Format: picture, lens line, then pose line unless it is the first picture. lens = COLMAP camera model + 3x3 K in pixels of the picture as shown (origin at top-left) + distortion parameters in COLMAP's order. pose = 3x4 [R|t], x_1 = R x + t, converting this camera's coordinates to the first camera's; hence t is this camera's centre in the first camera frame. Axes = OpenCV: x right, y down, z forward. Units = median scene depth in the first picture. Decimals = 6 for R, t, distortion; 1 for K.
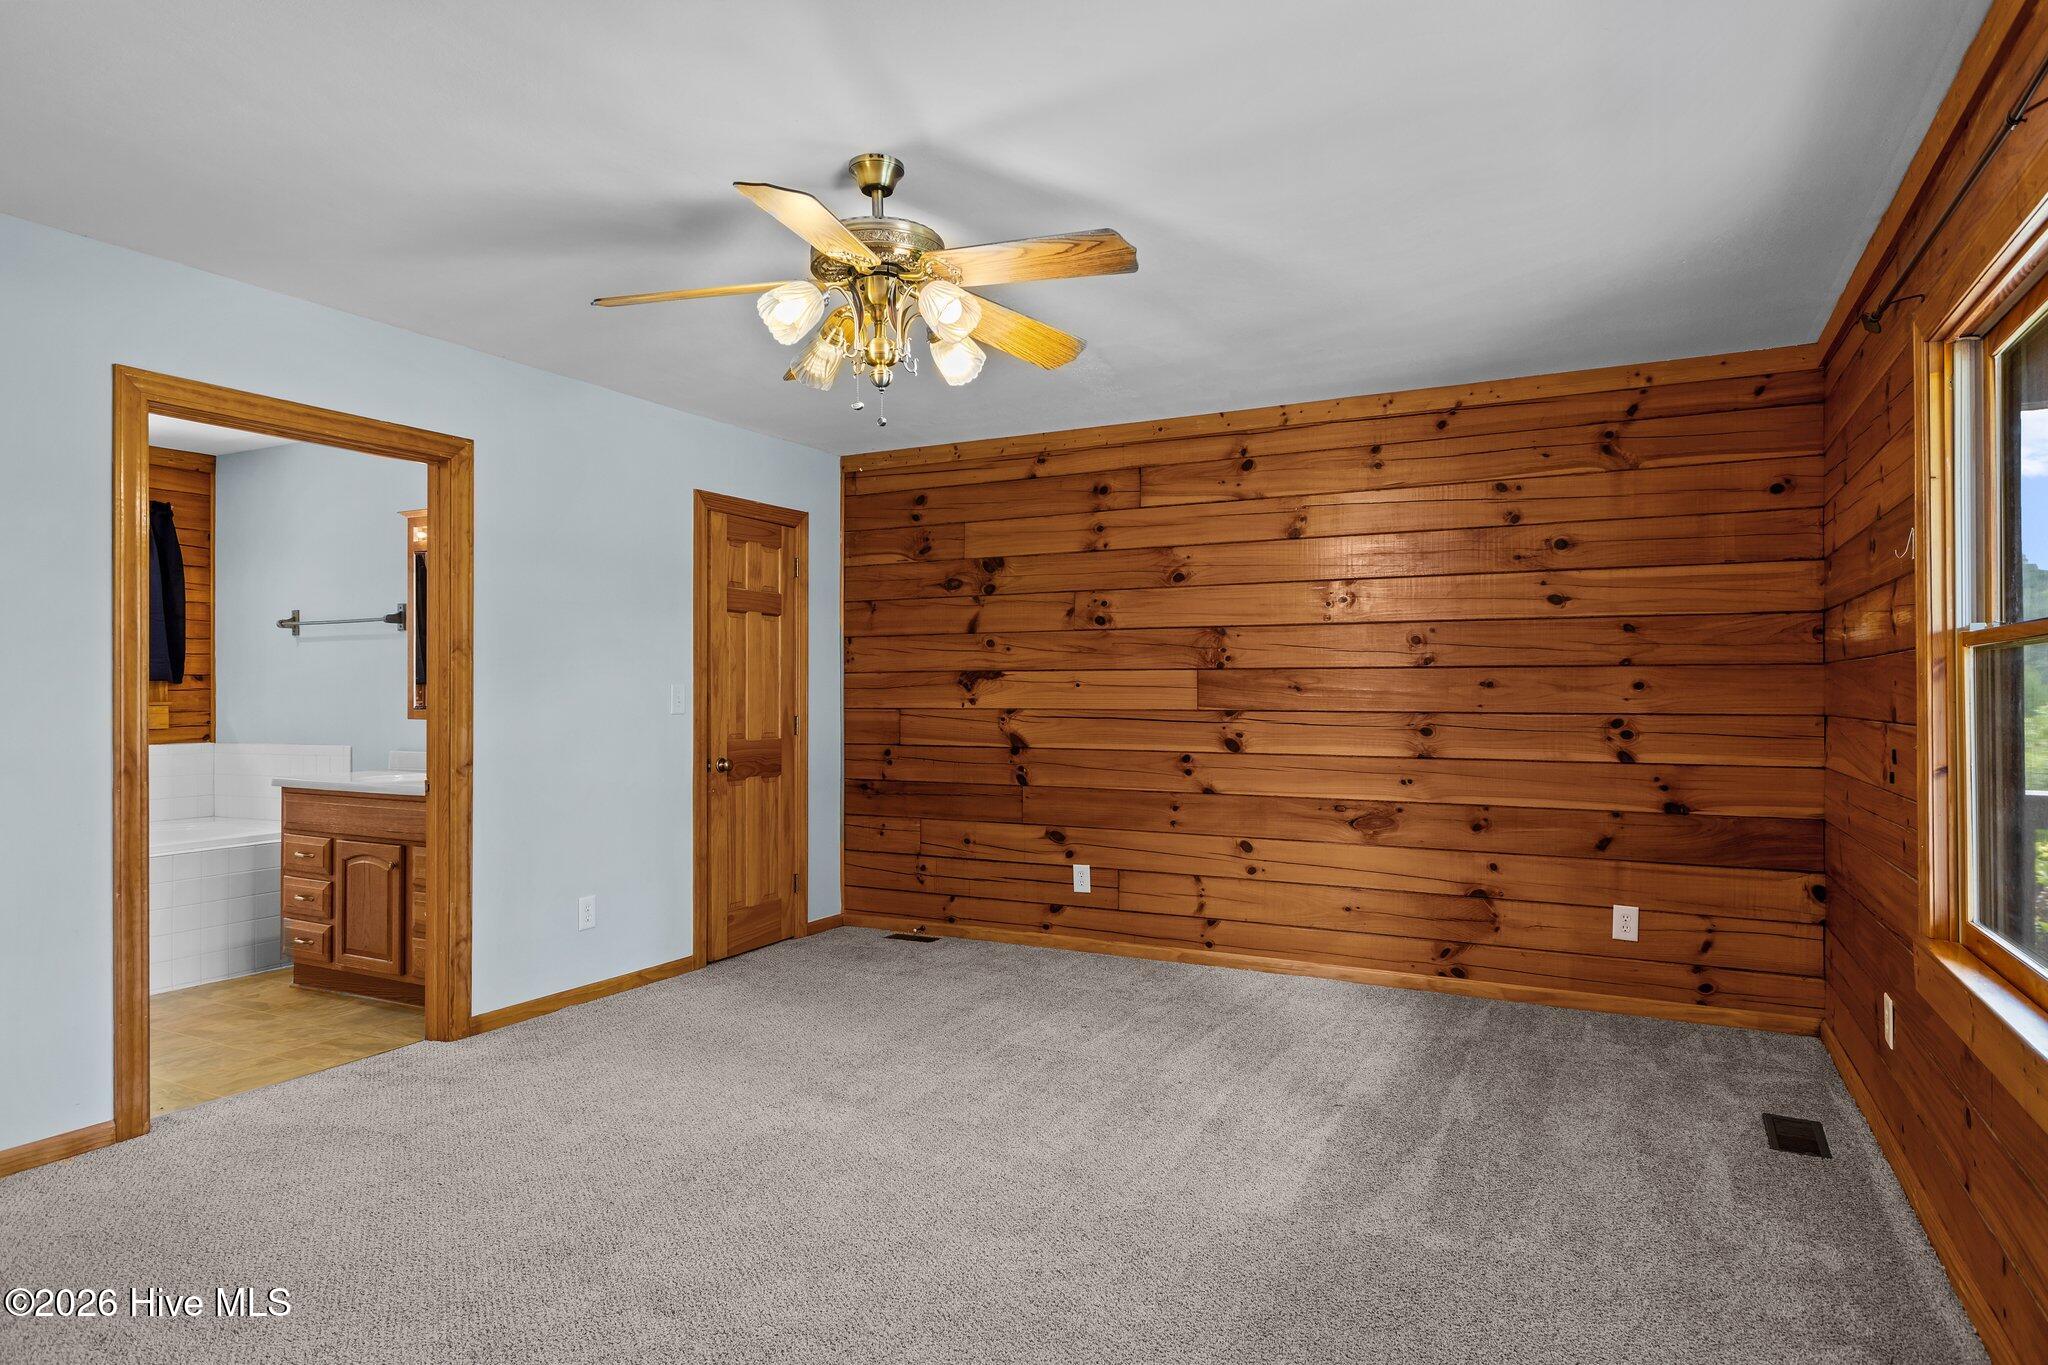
lens RADIAL K [[1123.7, 0, 1004.8], [0, 1123.7, 696.8], [0, 0, 1]] dist [0.001777, -0.001242]
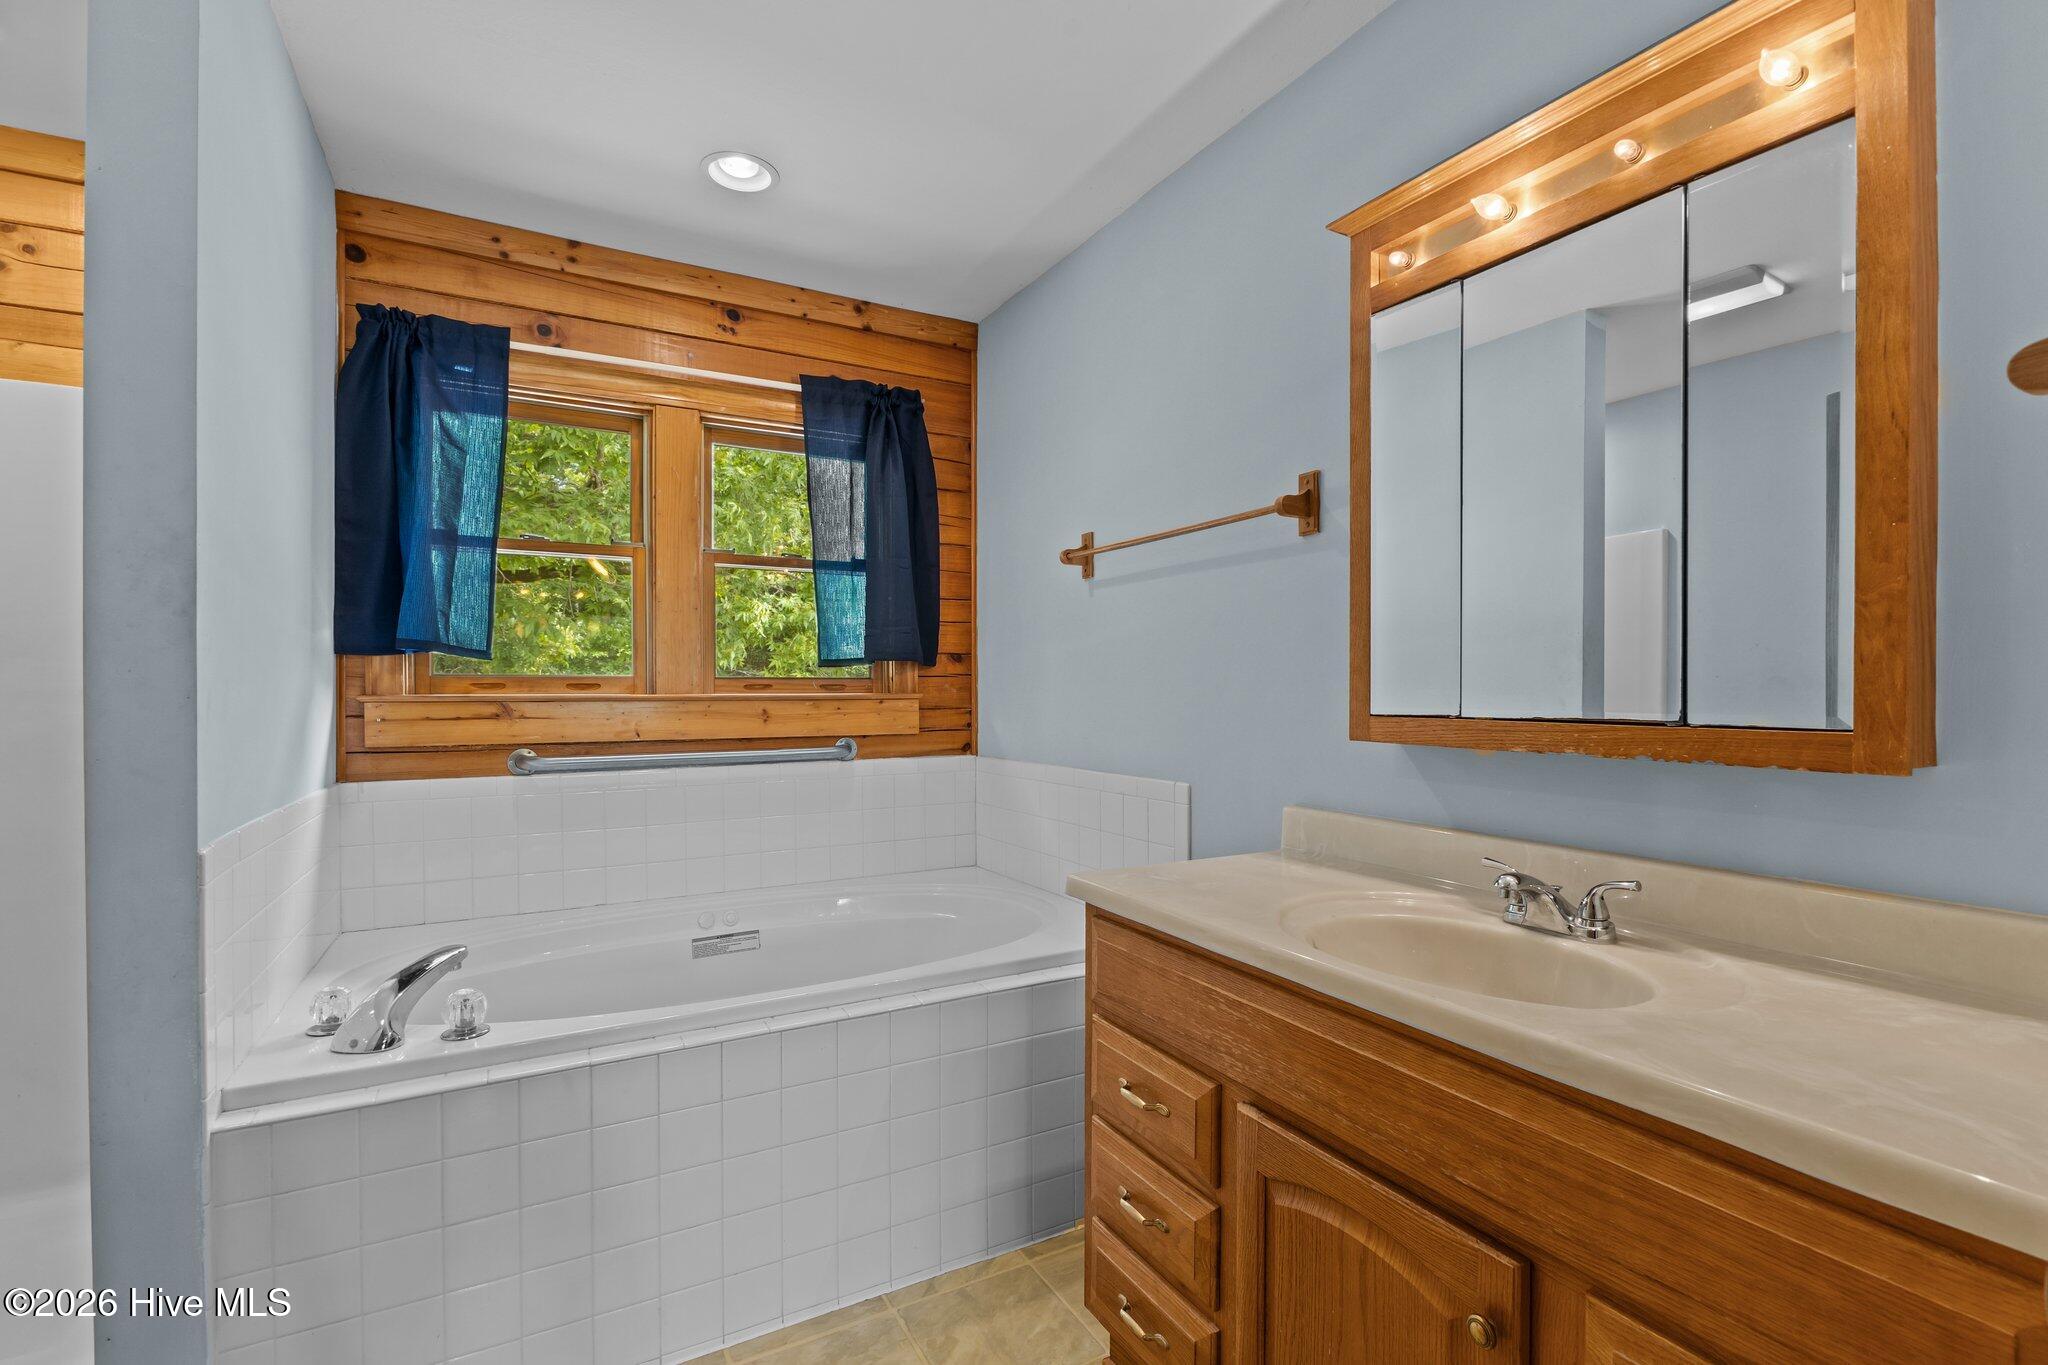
lens RADIAL K [[912.2, 0, 1031.8], [0, 912.2, 687.6], [0, 0, 1]] dist [-0.014794, -0.001203]
pose [[0.838710, -0.002125, -0.544574, -0.510236], [0.001334, 0.999997, -0.001847, 0.002417], [0.544577, 0.000823, 0.838711, 0.756016]]
